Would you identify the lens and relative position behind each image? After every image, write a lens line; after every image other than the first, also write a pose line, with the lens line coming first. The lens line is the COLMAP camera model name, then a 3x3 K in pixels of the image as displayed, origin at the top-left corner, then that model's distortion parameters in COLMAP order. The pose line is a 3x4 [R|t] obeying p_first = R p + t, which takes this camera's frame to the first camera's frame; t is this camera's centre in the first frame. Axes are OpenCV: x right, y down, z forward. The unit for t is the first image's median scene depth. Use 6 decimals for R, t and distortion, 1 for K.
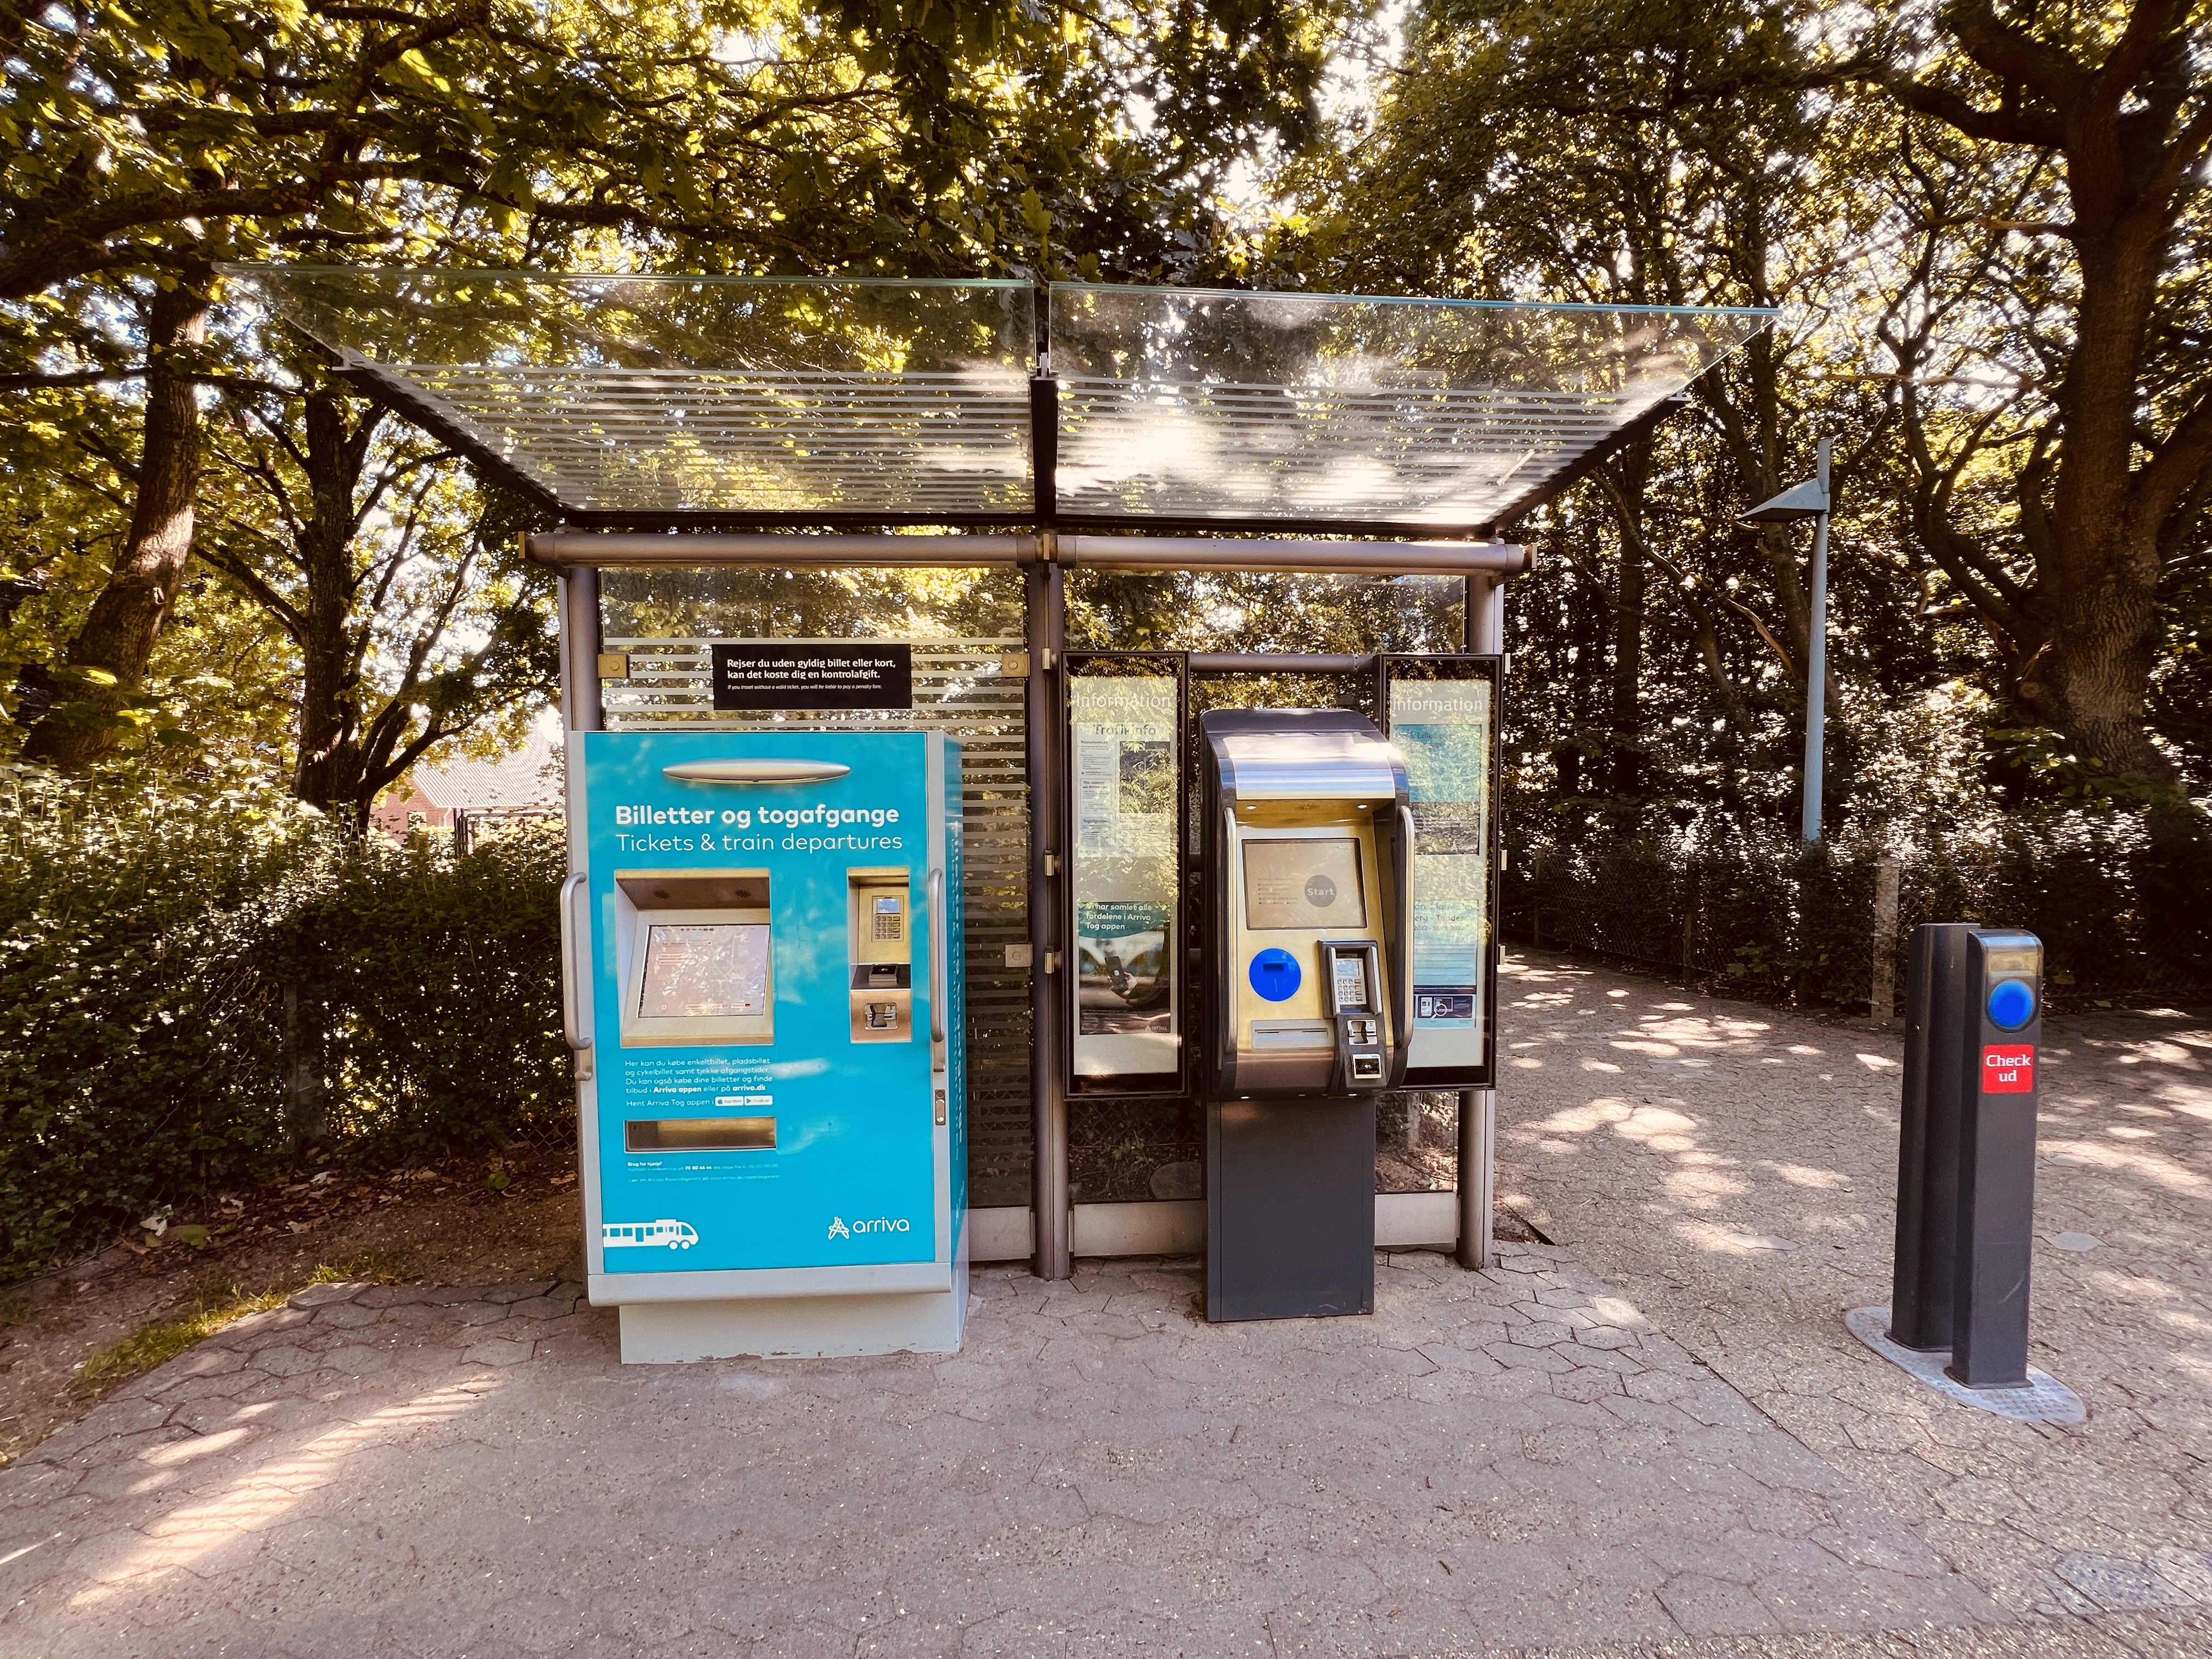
lens RADIAL K [[896.7, 0, 1106.0], [0, 896.7, 829.5], [0, 0, 1]] dist [-0.002015, -0.000343]
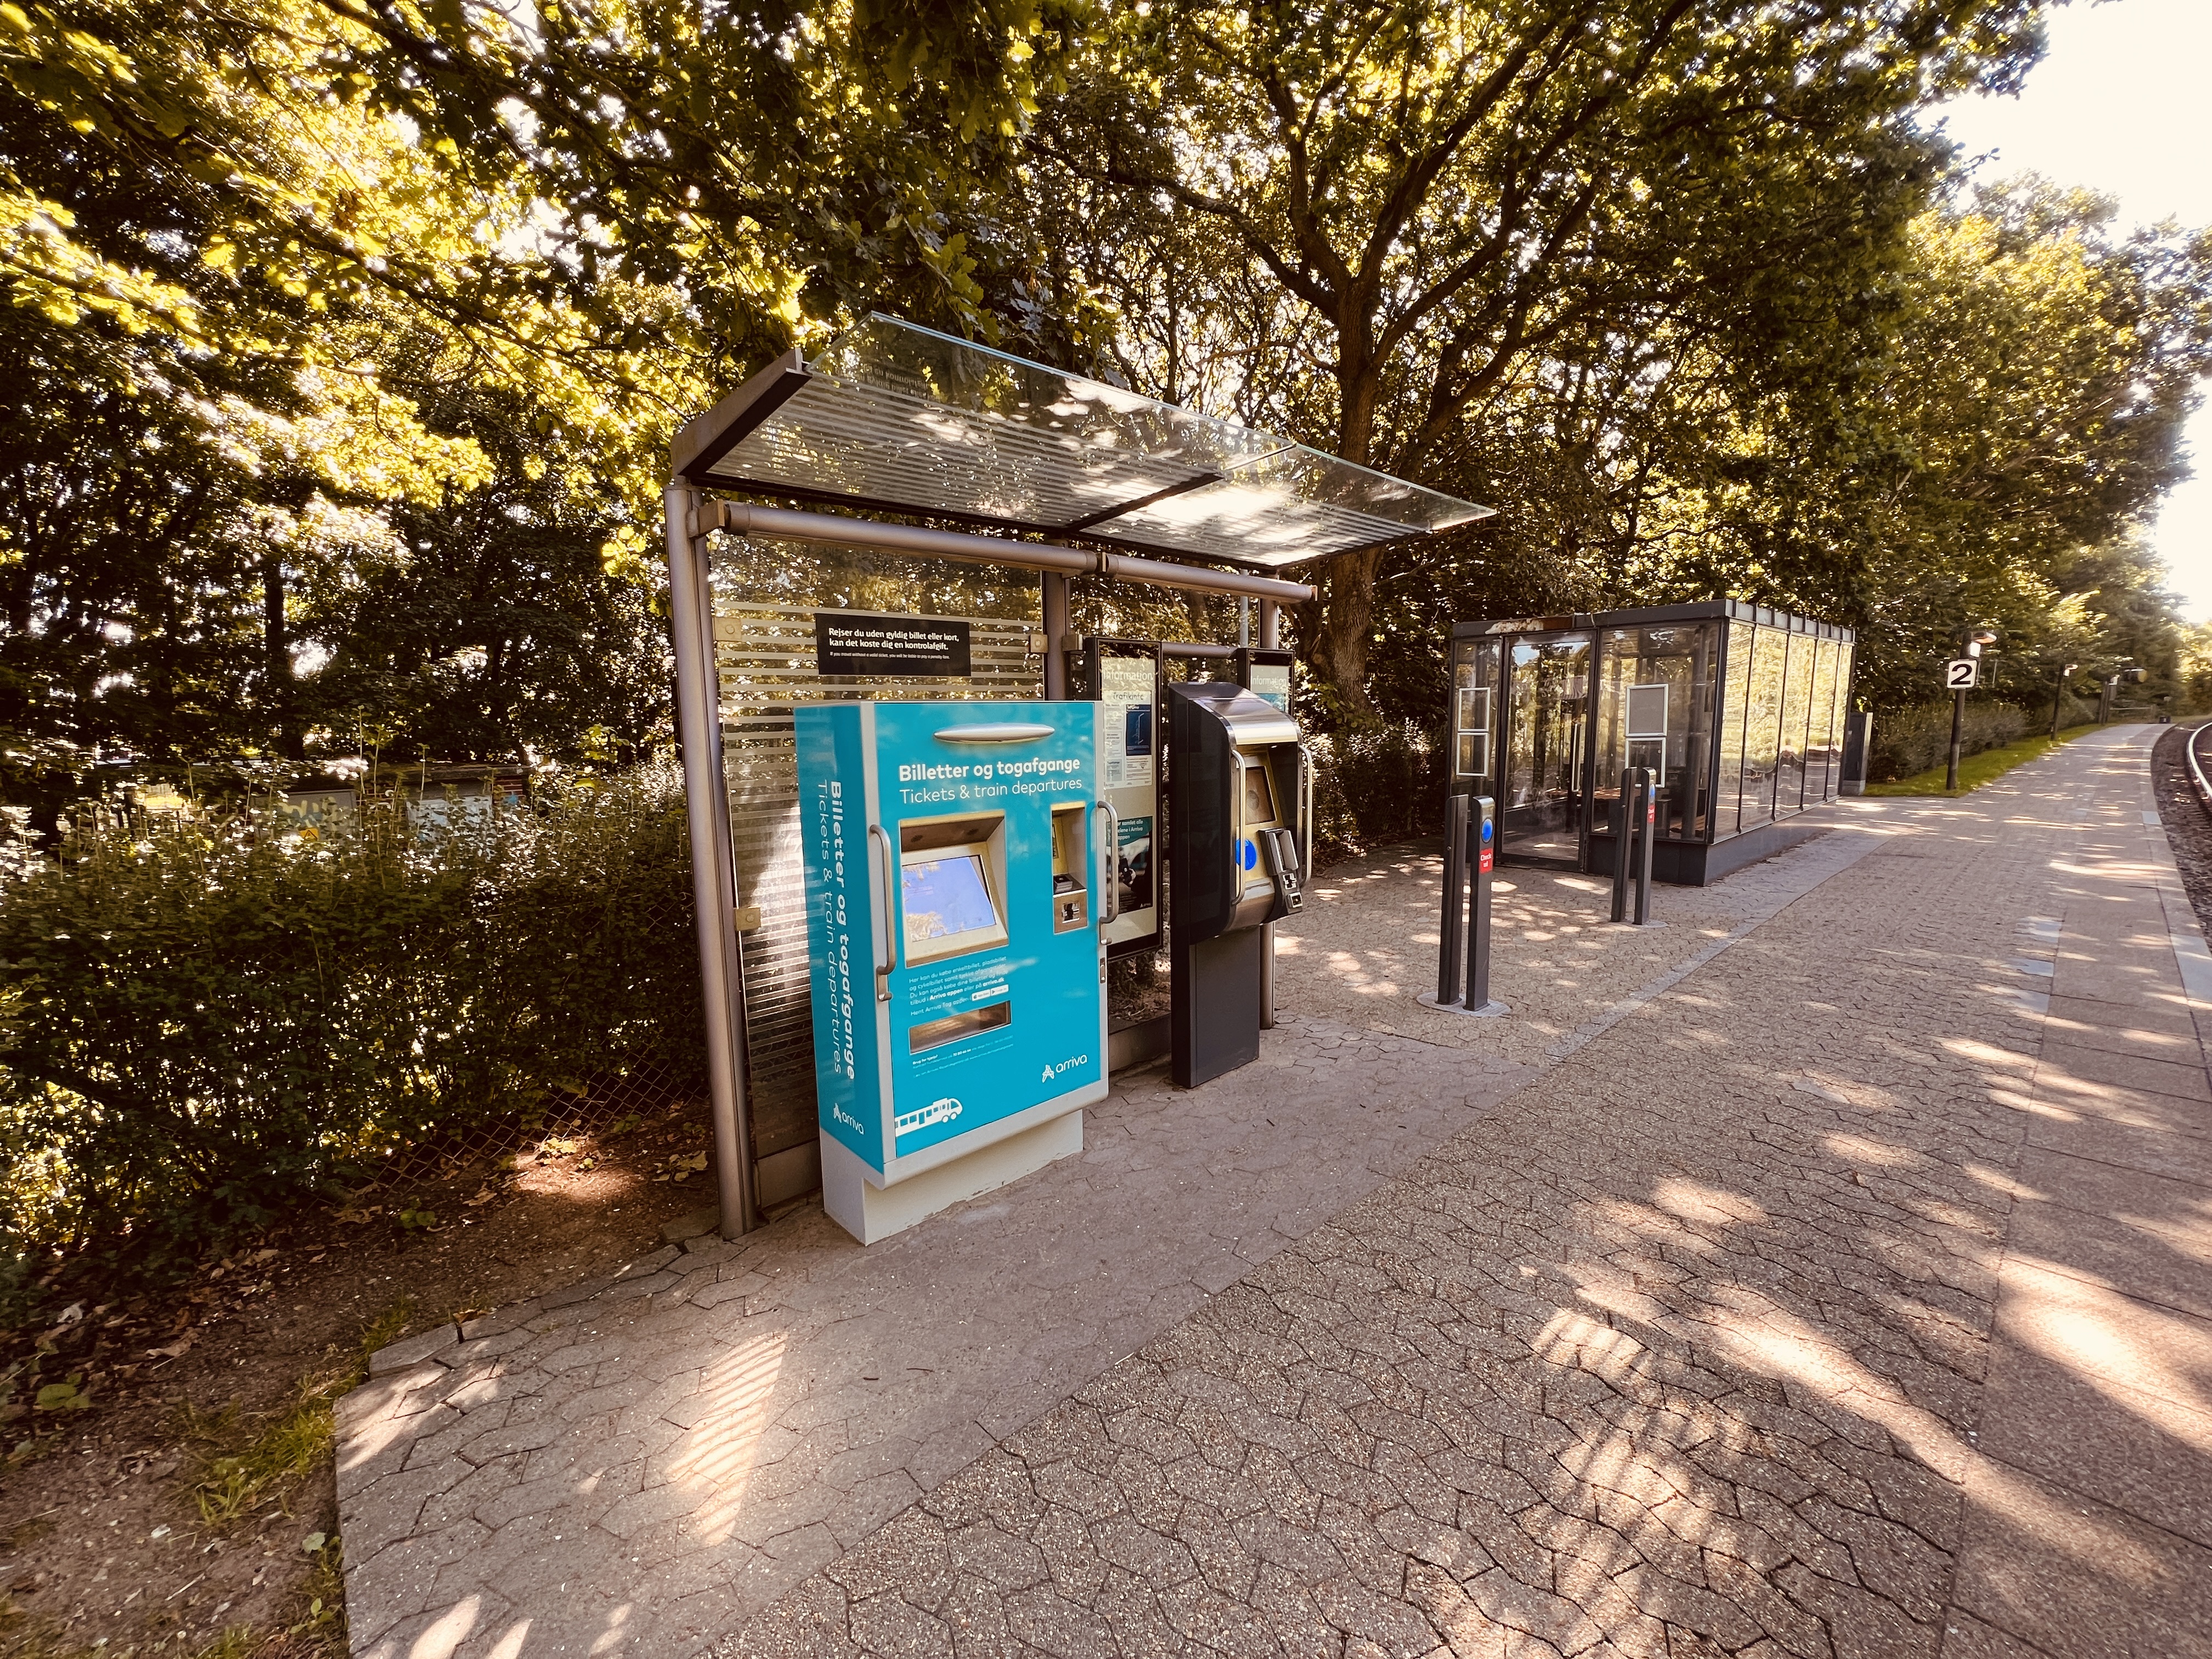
lens RADIAL K [[896.7, 0, 1106.0], [0, 896.7, 829.5], [0, 0, 1]] dist [-0.002015, -0.000343]
pose [[0.774006, -0.088226, 0.627002, -0.898744], [0.040788, 0.995136, 0.089675, -0.030936], [-0.631863, -0.043835, 0.773839, -0.069737]]
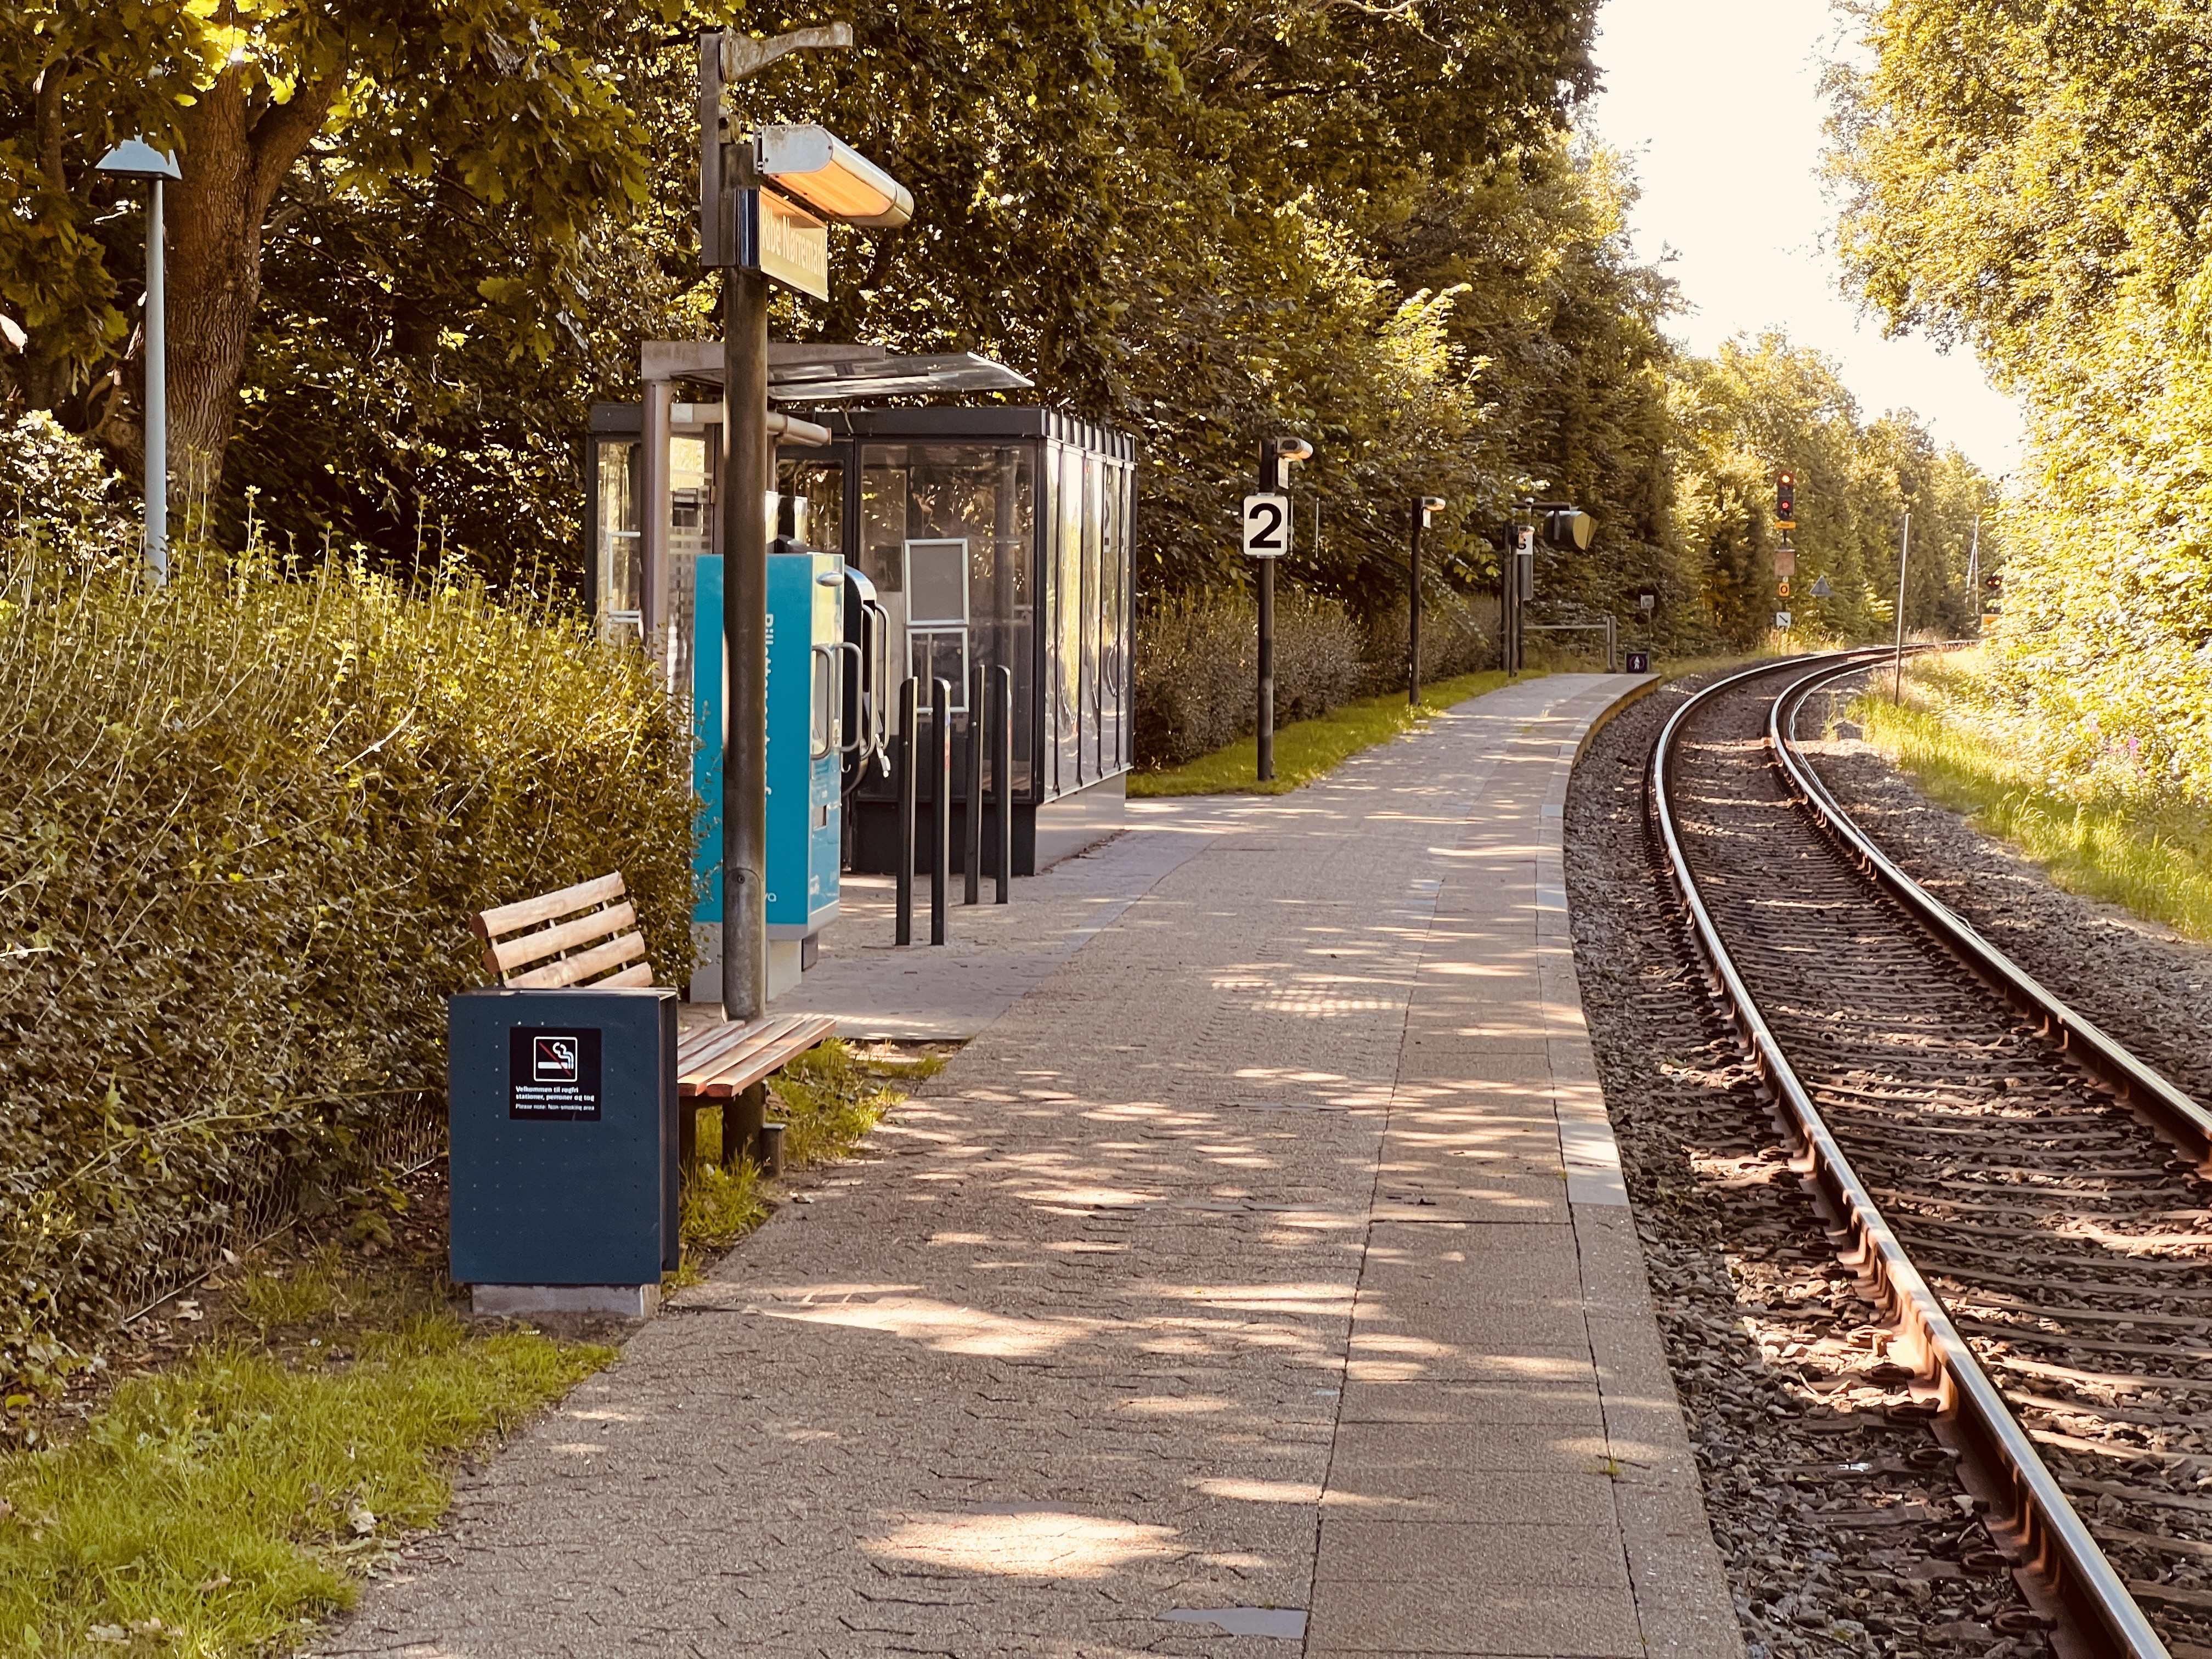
lens RADIAL K [[5471.6, 0, 1106.0], [0, 5471.6, 829.5], [0, 0, 1]] dist [-0.787780, 20.854591]
pose [[0.129070, -0.035453, 0.991002, -7.444134], [0.035763, 0.998877, 0.031076, 0.069573], [-0.990990, 0.031431, 0.130193, -0.533960]]
